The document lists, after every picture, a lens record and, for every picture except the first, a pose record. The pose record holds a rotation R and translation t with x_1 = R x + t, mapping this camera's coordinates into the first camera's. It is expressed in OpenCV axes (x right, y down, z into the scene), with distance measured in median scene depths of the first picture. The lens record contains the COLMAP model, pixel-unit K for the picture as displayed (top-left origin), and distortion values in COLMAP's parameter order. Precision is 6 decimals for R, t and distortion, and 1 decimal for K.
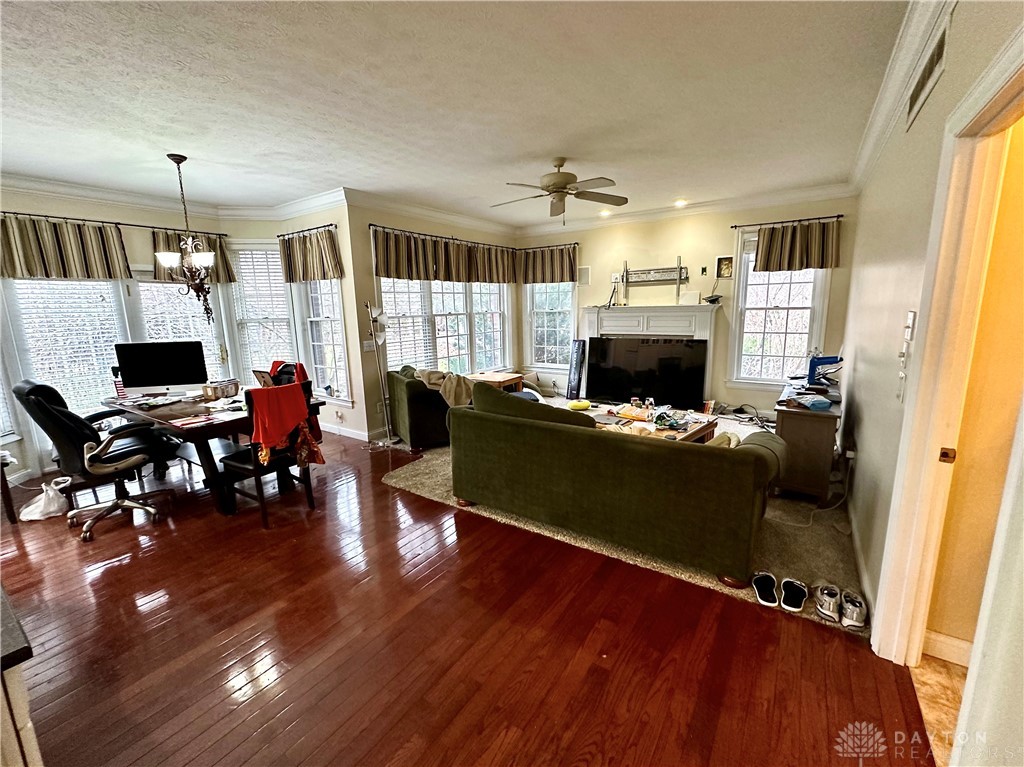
lens RADIAL K [[440.2, 0, 512.0], [0, 440.2, 383.5], [0, 0, 1]] dist [-0.001981, 0.000284]
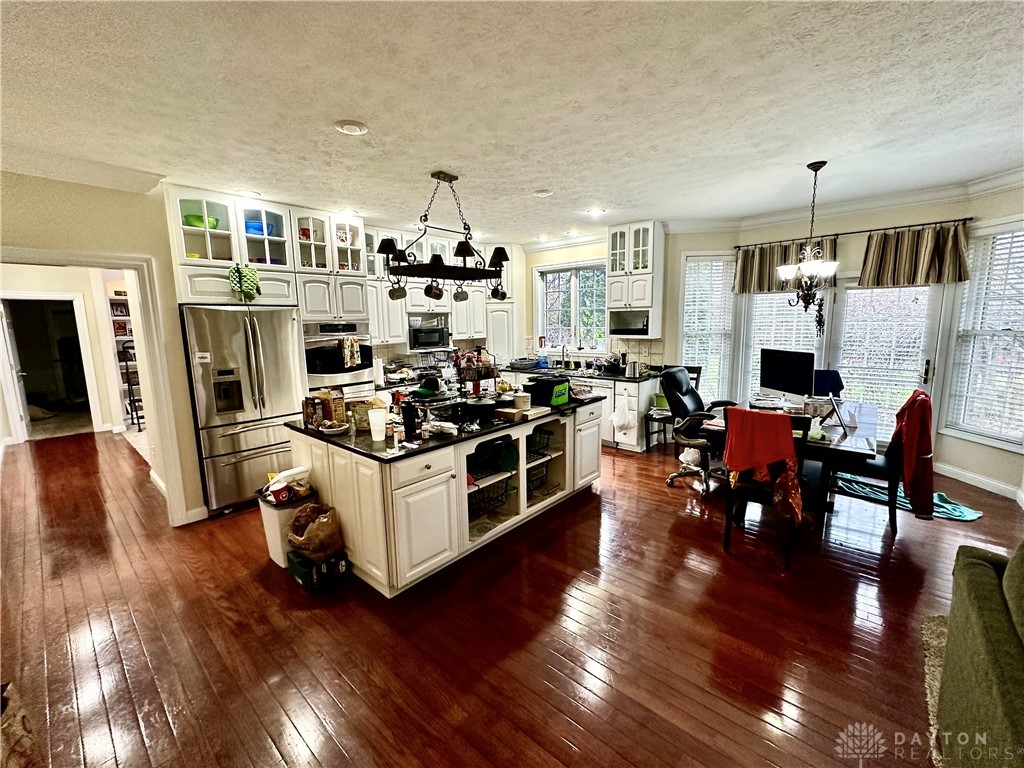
lens RADIAL K [[440.2, 0, 512.0], [0, 440.2, 384.0], [0, 0, 1]] dist [-0.001981, 0.000284]
pose [[-0.160943, 0.161416, -0.973675, 0.371825], [-0.153579, 0.970422, 0.186263, -0.114912], [0.974941, 0.179514, -0.131392, 0.540209]]
